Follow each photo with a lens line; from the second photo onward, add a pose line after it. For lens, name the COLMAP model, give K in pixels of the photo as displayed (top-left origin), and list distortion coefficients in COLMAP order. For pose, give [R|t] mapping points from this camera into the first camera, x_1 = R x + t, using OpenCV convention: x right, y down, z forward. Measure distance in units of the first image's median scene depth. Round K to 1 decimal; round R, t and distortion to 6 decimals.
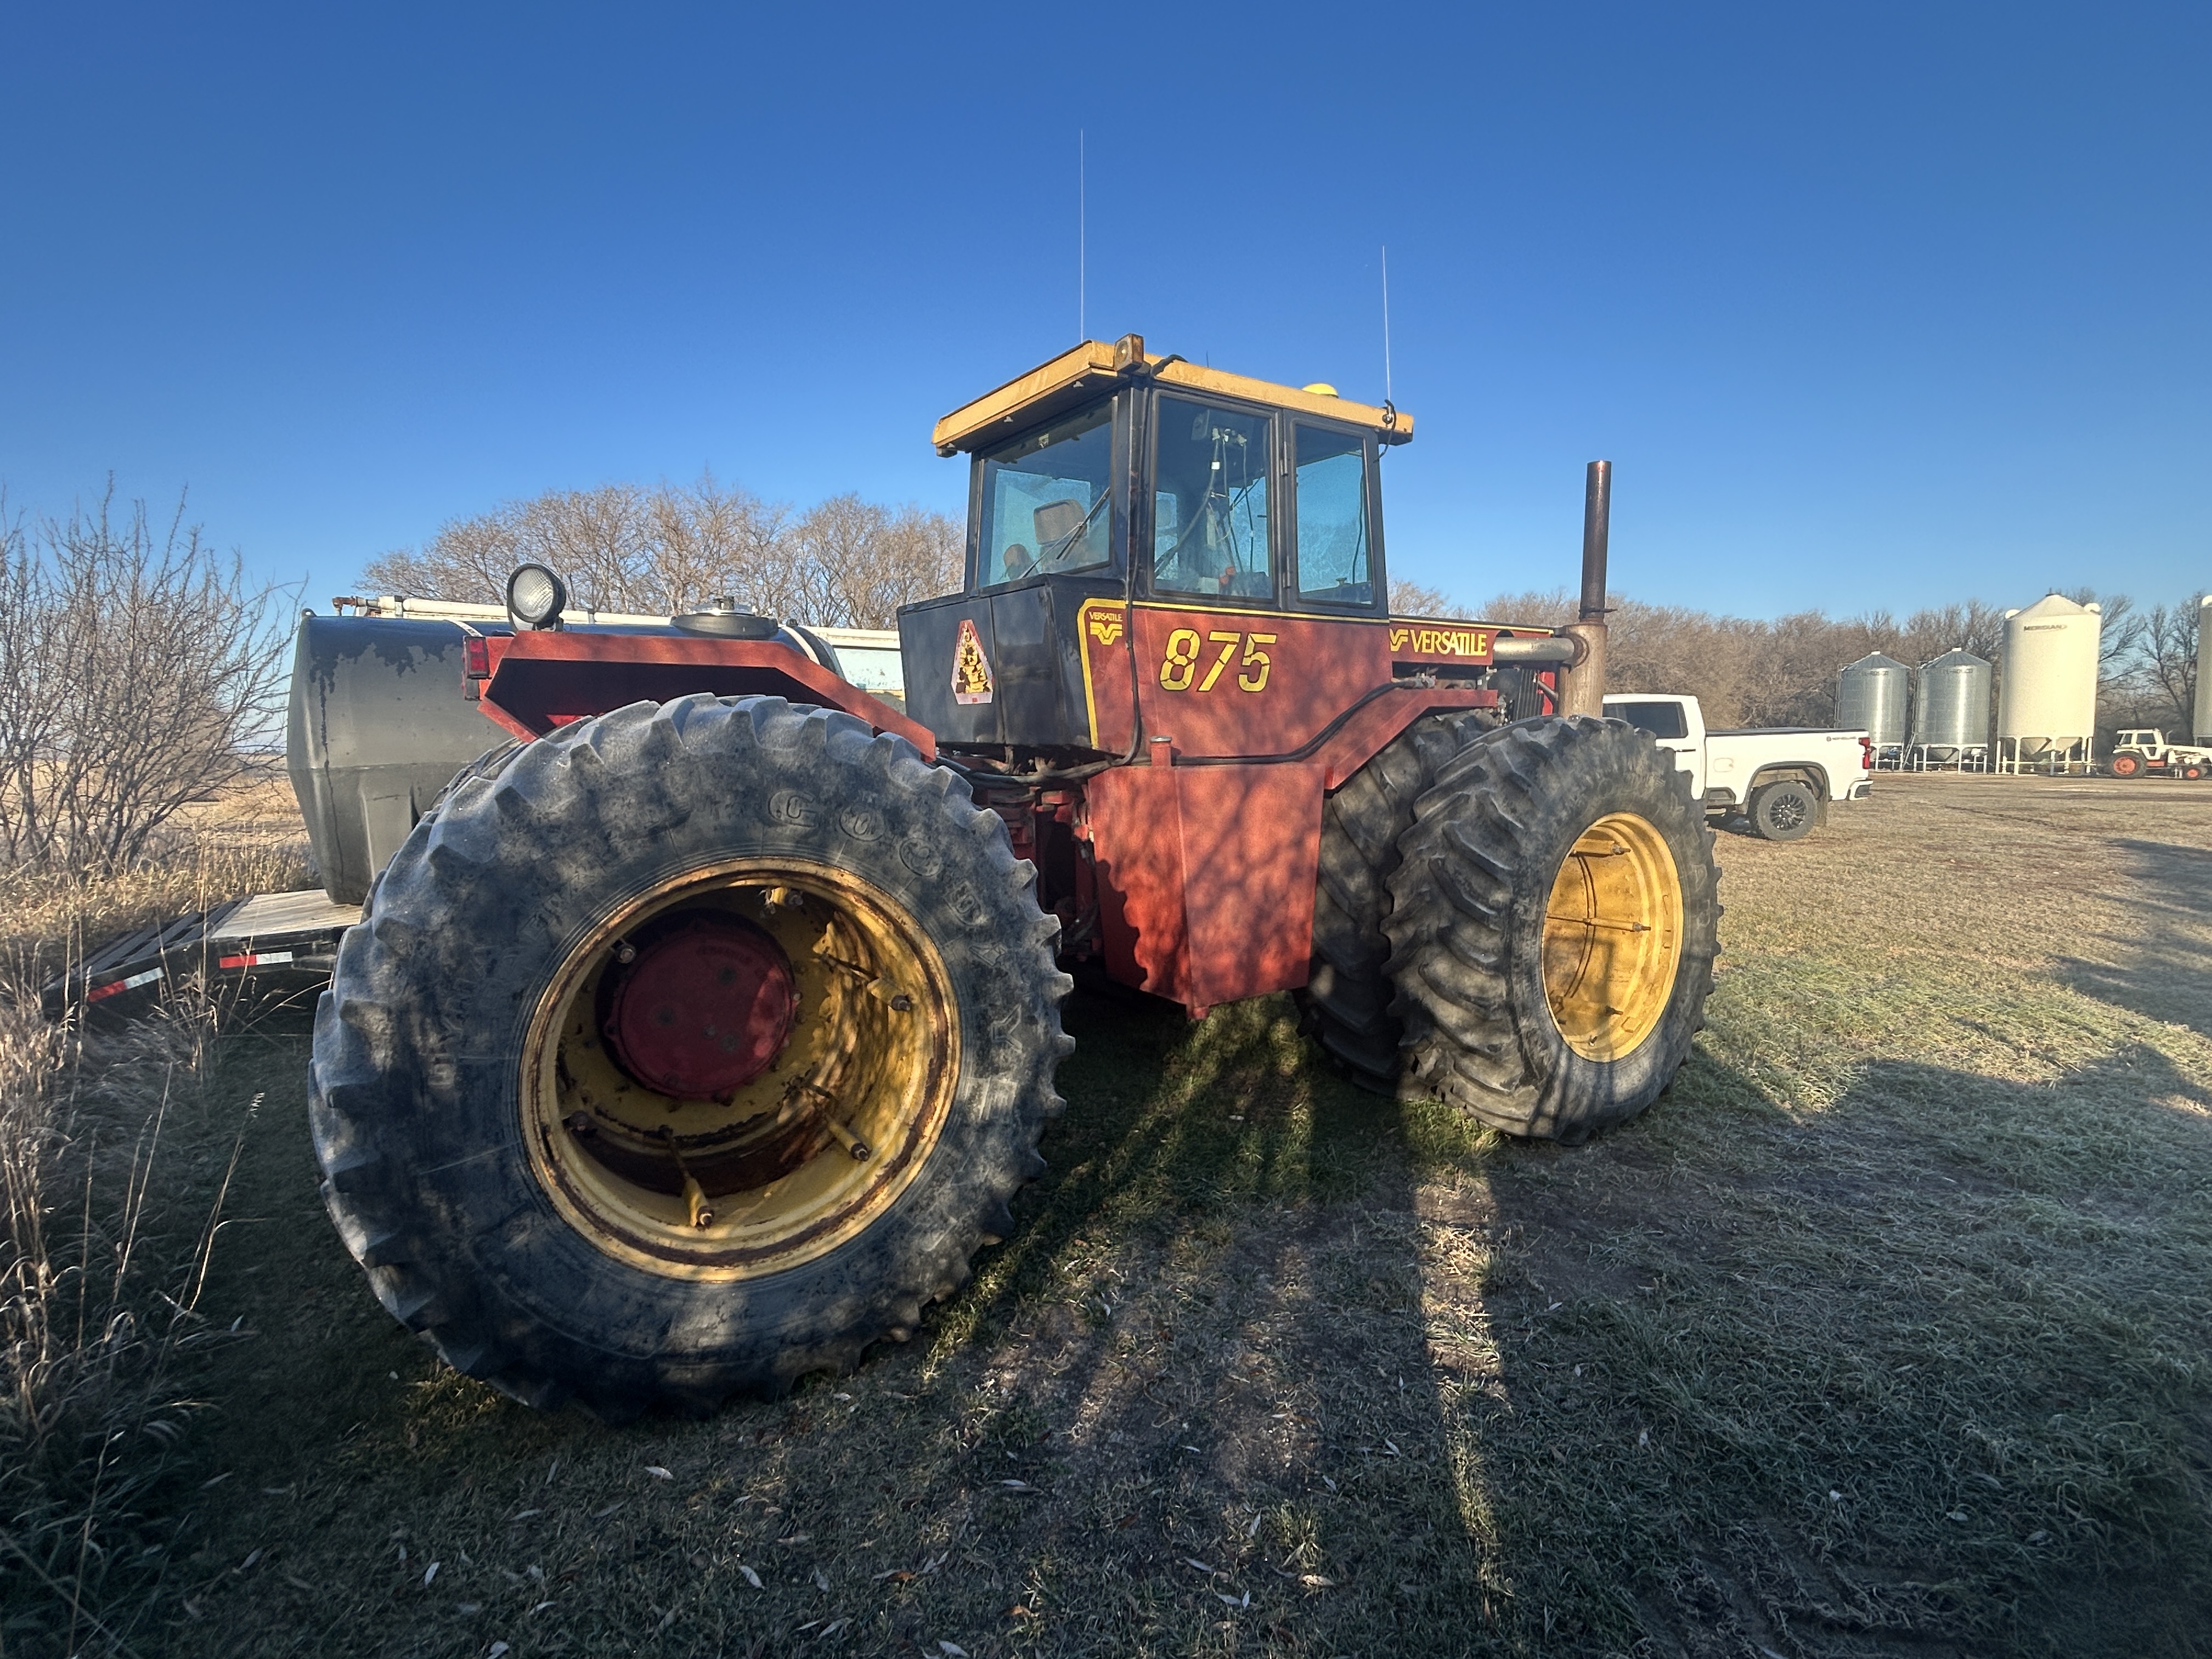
lens RADIAL K [[1107.5, 0, 1106.0], [0, 1107.5, 829.5], [0, 0, 1]] dist [-0.001253, 0.001478]
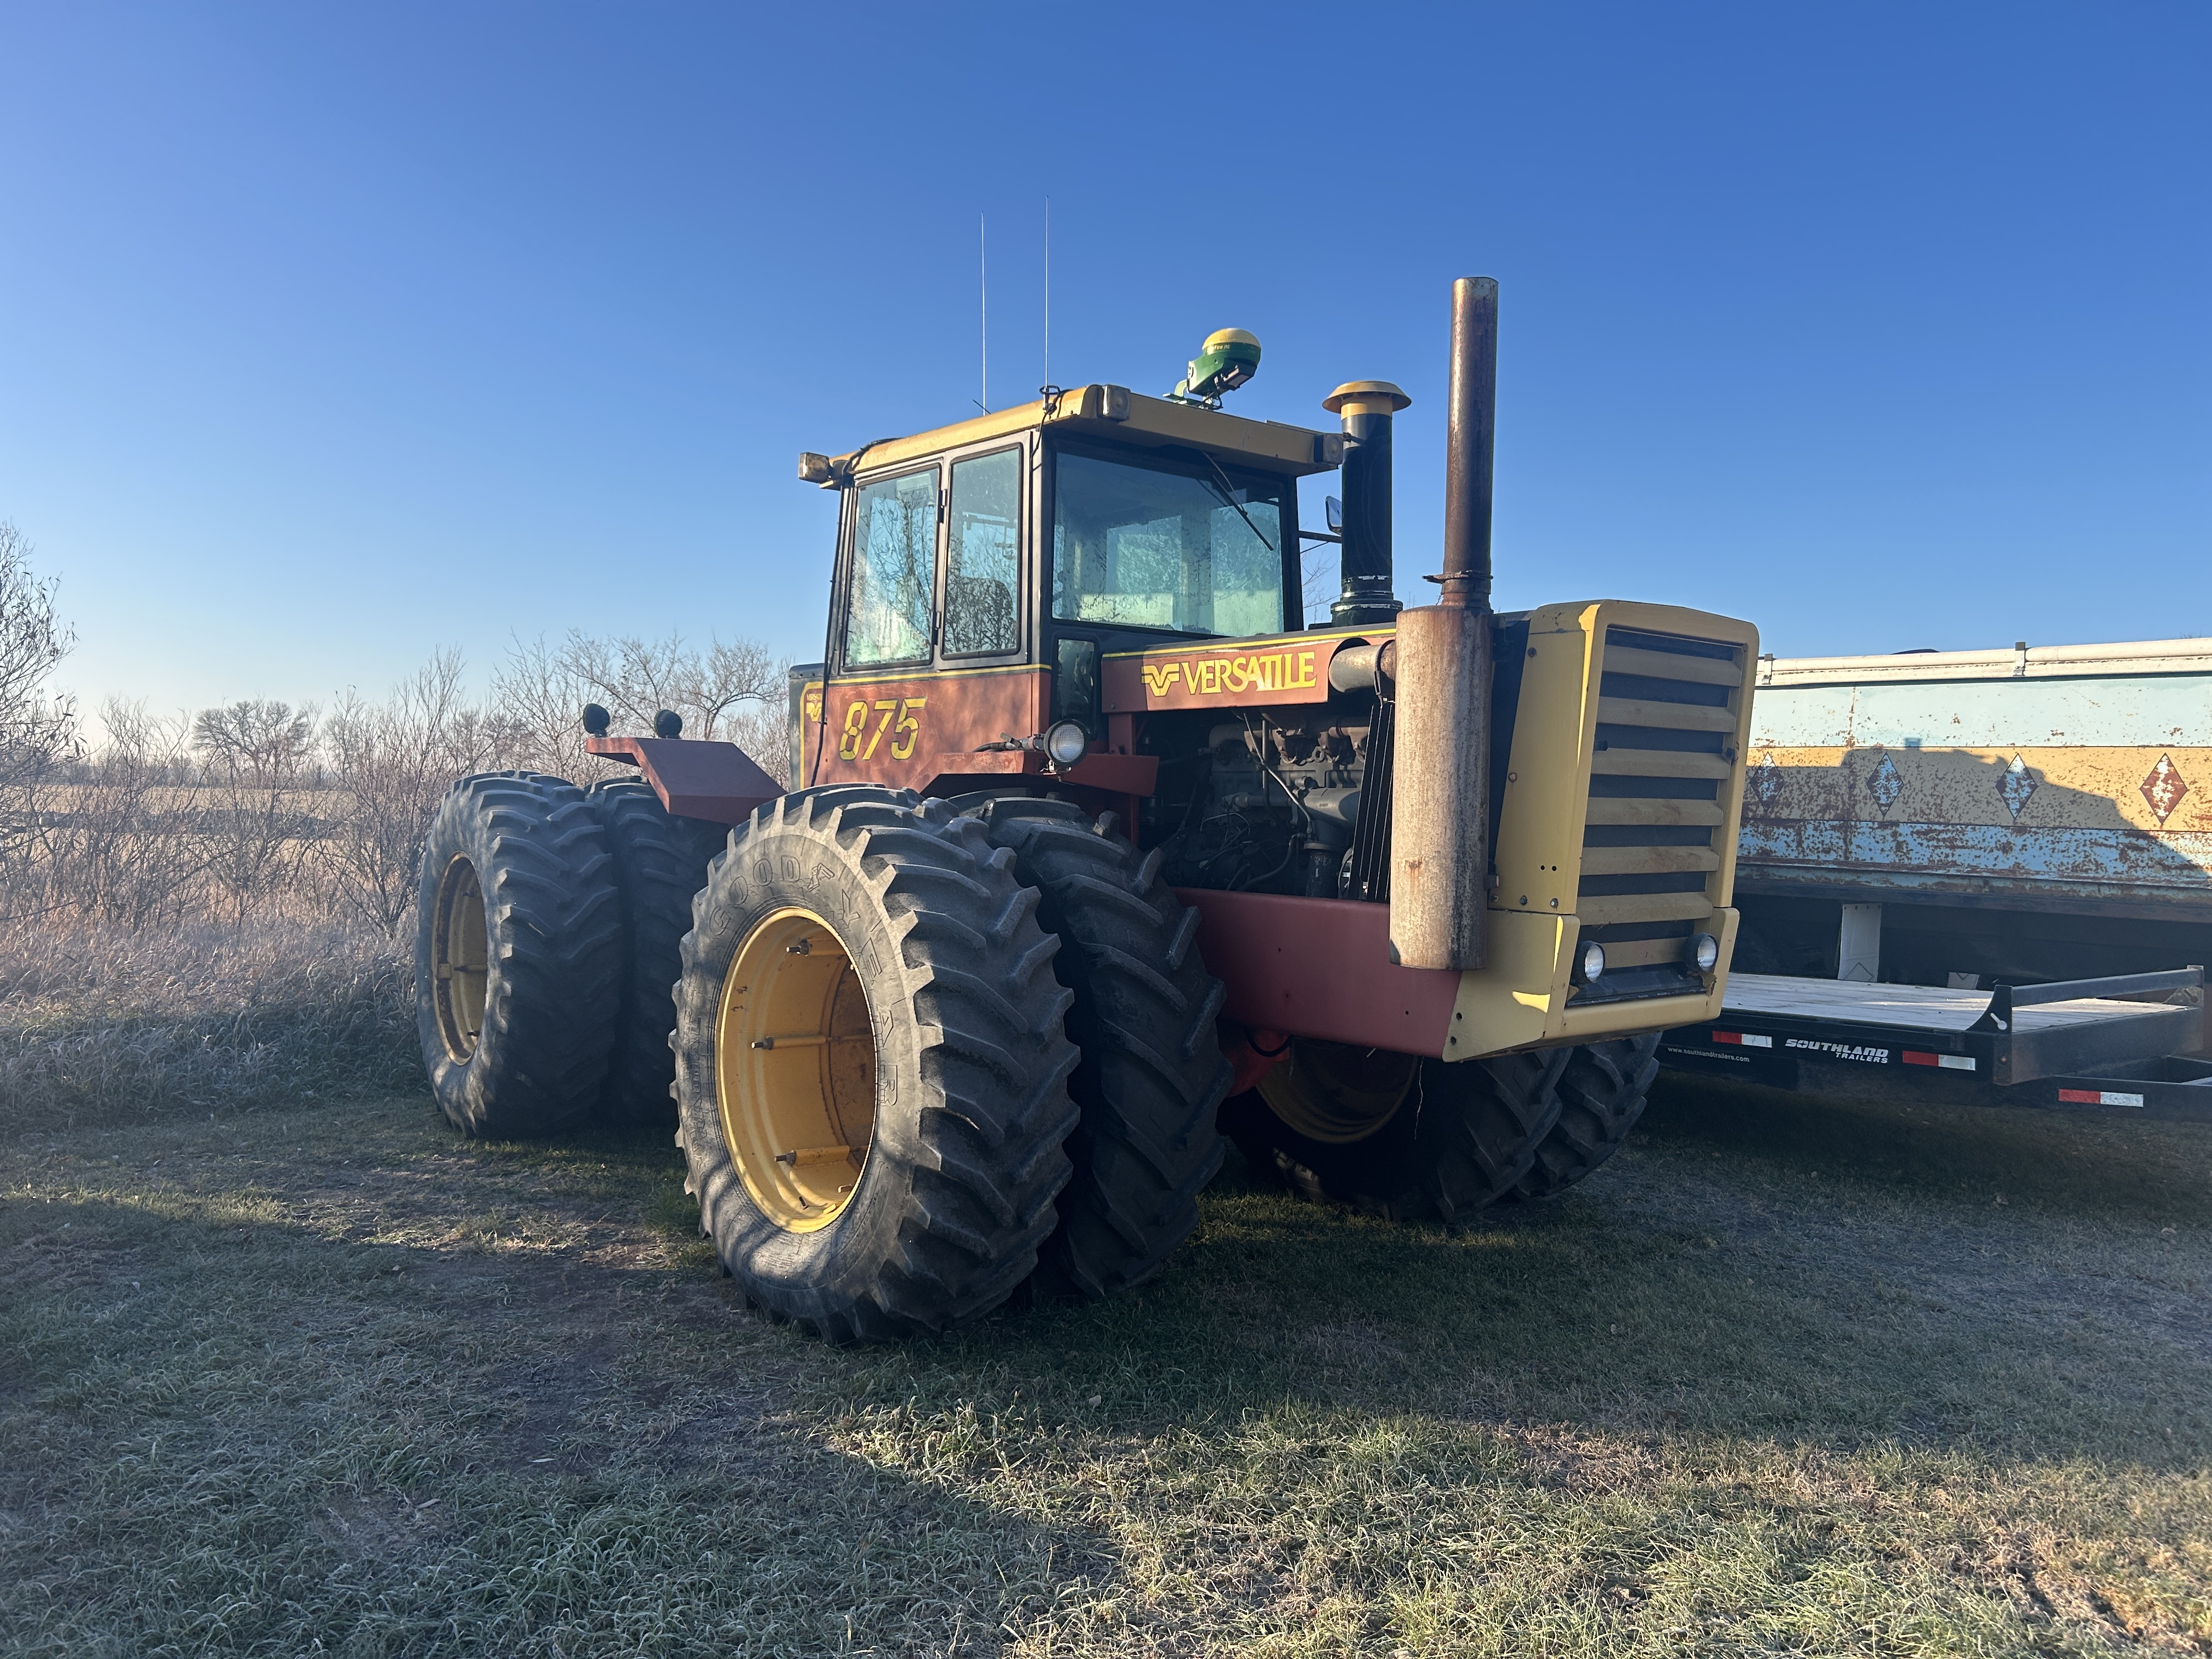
lens RADIAL K [[1609.0, 0, 1106.0], [0, 1609.0, 829.5], [0, 0, 1]] dist [0.002236, 0.000162]
pose [[0.112093, 0.038173, -0.992964, 1.585610], [-0.098820, 0.994737, 0.027086, -0.123484], [0.988772, 0.095088, 0.115275, 1.055072]]
